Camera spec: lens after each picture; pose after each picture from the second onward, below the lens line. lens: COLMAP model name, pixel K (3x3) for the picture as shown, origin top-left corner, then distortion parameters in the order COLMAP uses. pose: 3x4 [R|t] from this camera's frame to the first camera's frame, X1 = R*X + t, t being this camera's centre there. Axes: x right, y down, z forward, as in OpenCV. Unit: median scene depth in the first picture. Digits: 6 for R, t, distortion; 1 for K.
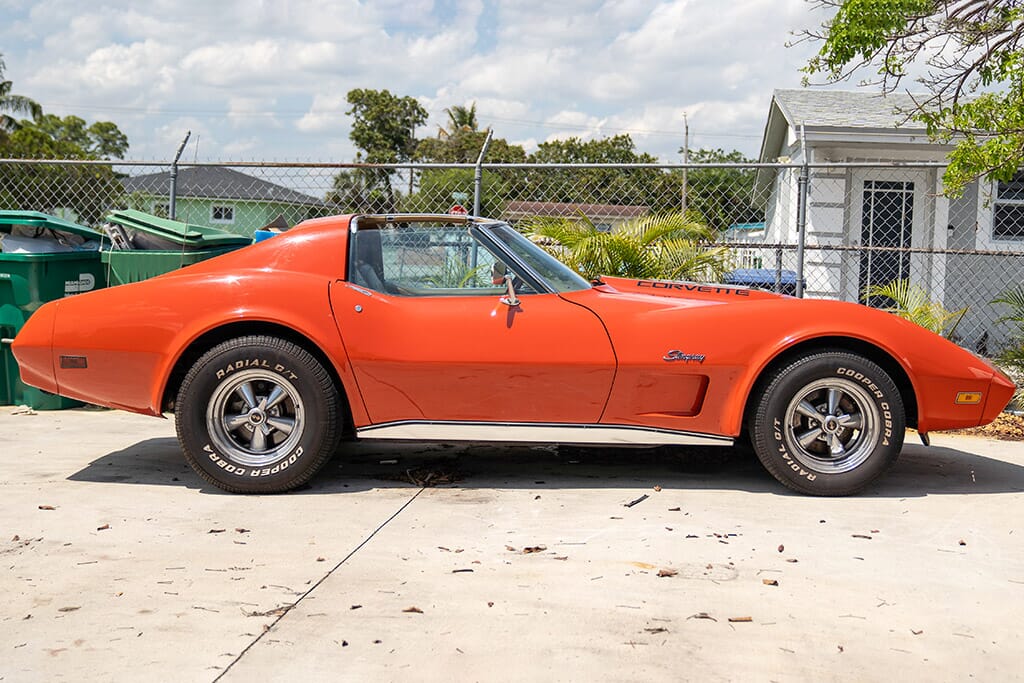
lens RADIAL K [[1085.3, 0, 524.5], [0, 1085.3, 305.3], [0, 0, 1]] dist [0.026028, 0.000000]
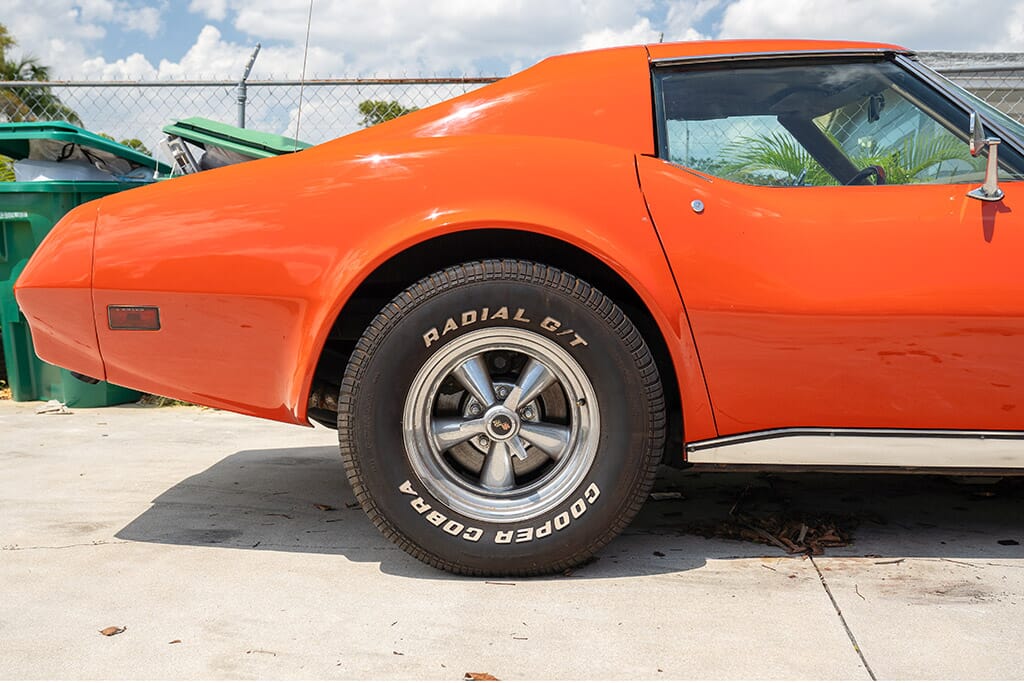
lens RADIAL K [[1004.1, 0, 512.4], [0, 1004.1, 345.1], [0, 0, 1]] dist [0.001678, 0.000000]
pose [[0.999932, -0.007369, -0.009033, -0.235636], [0.007732, 0.999134, 0.040887, 0.047650], [0.008724, -0.040954, 0.999123, 0.539366]]
